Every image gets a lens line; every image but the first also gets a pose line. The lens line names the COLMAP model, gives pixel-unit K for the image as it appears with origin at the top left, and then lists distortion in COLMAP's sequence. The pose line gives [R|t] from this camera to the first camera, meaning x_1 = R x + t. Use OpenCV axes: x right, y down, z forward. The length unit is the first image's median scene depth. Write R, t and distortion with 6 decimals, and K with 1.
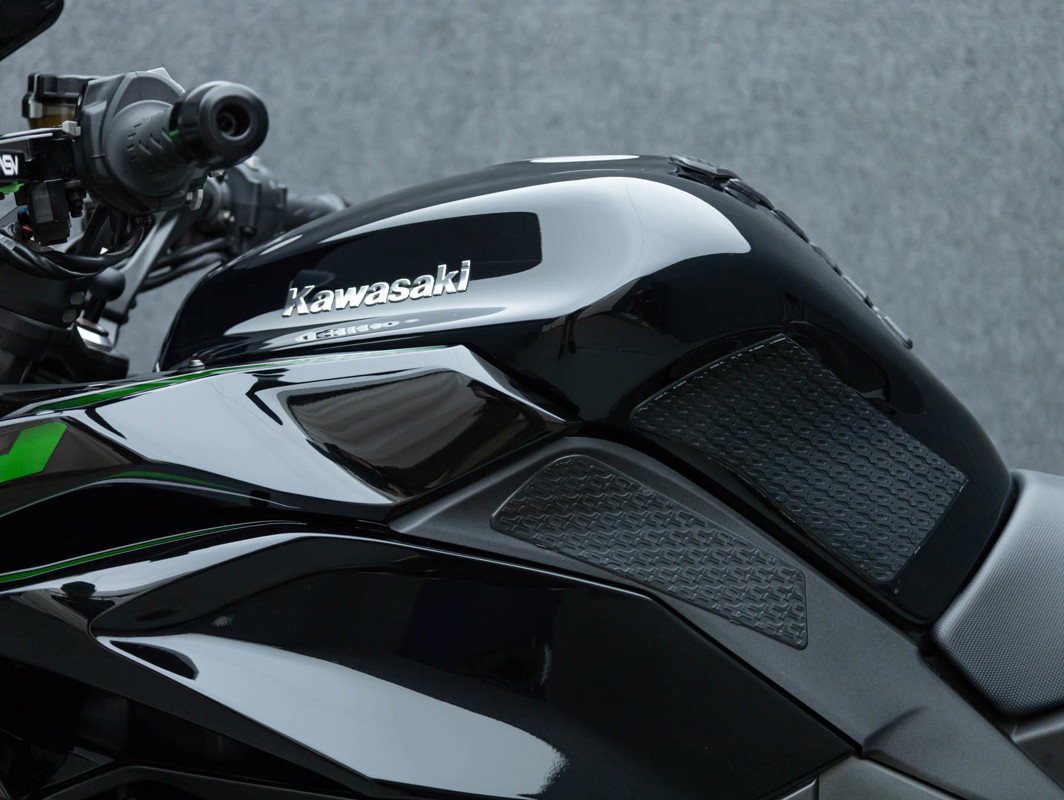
lens RADIAL K [[2239.6, 0, 530.3], [0, 2239.6, 389.4], [0, 0, 1]] dist [0.049220, 0.000000]
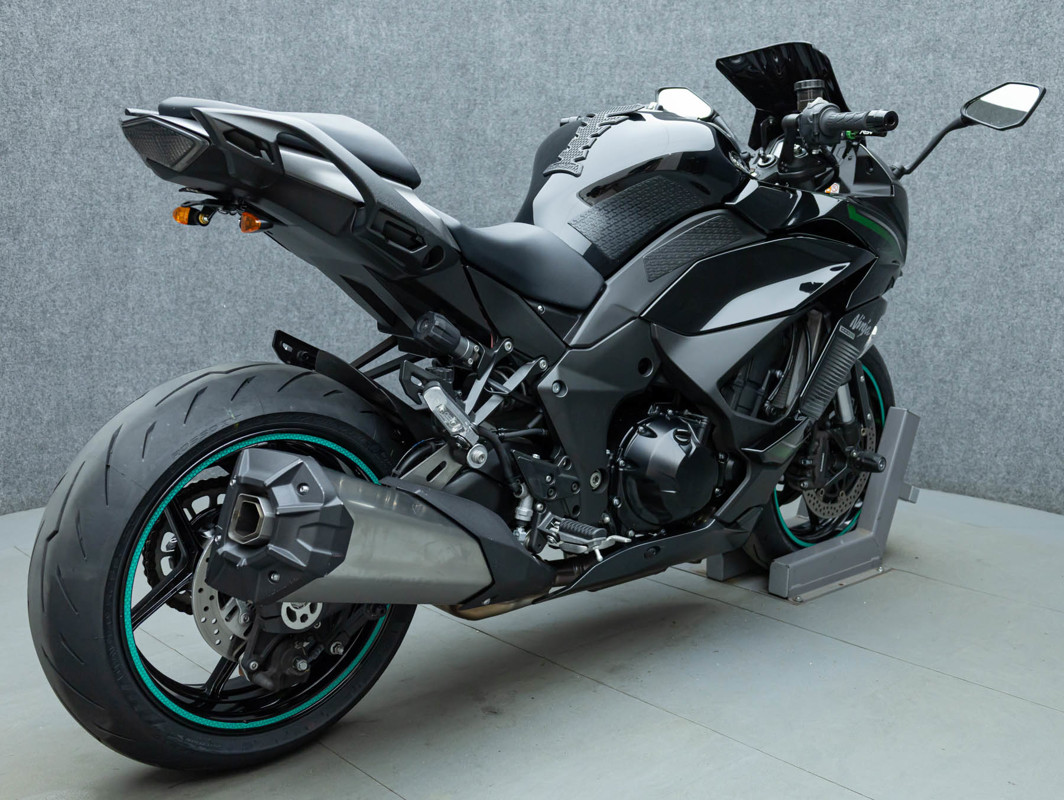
lens RADIAL K [[1293.6, 0, 541.2], [0, 1293.6, 416.3], [0, 0, 1]] dist [-0.016712, 0.000000]
pose [[0.997987, 0.027923, -0.056937, 0.116921], [-0.022696, 0.995640, 0.090471, 0.060035], [0.059215, -0.088996, 0.994270, -0.269229]]
